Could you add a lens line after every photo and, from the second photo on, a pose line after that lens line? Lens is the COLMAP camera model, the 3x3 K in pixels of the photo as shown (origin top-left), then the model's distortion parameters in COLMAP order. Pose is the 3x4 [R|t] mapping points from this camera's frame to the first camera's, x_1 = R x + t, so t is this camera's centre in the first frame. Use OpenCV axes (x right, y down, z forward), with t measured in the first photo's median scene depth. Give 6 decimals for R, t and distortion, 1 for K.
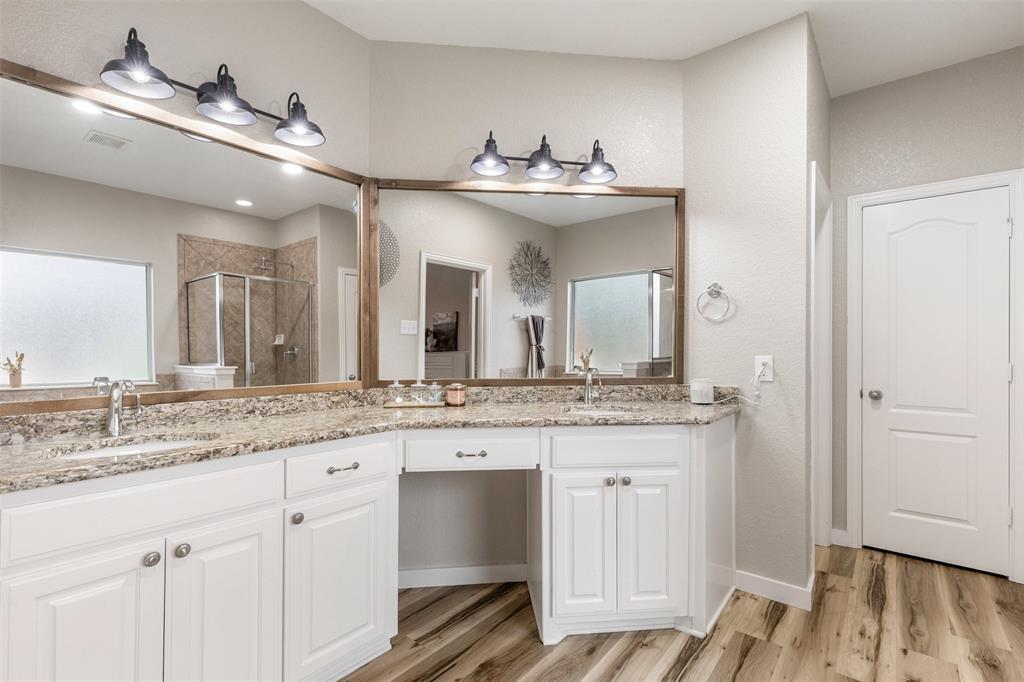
lens RADIAL K [[470.9, 0, 511.4], [0, 470.9, 343.7], [0, 0, 1]] dist [0.012739, -0.004796]
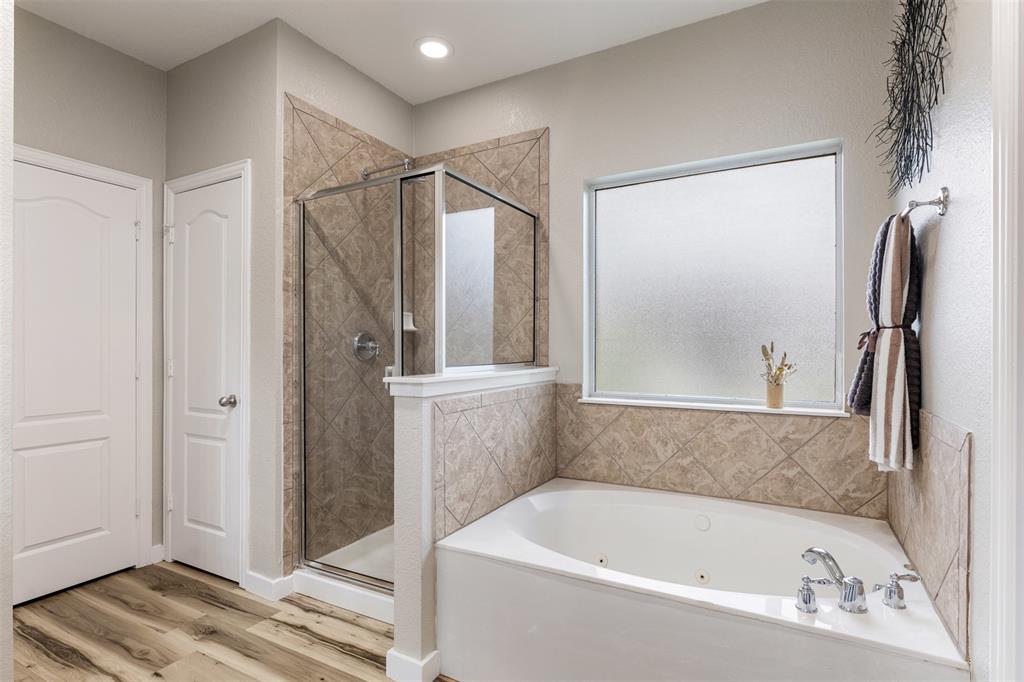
lens RADIAL K [[510.4, 0, 511.0], [0, 510.4, 346.3], [0, 0, 1]] dist [-0.001508, -0.000051]
pose [[-0.185626, 0.002252, 0.982618, -0.214365], [0.001105, 0.999997, -0.002083, 0.013800], [-0.982620, 0.000699, -0.185628, 0.412946]]
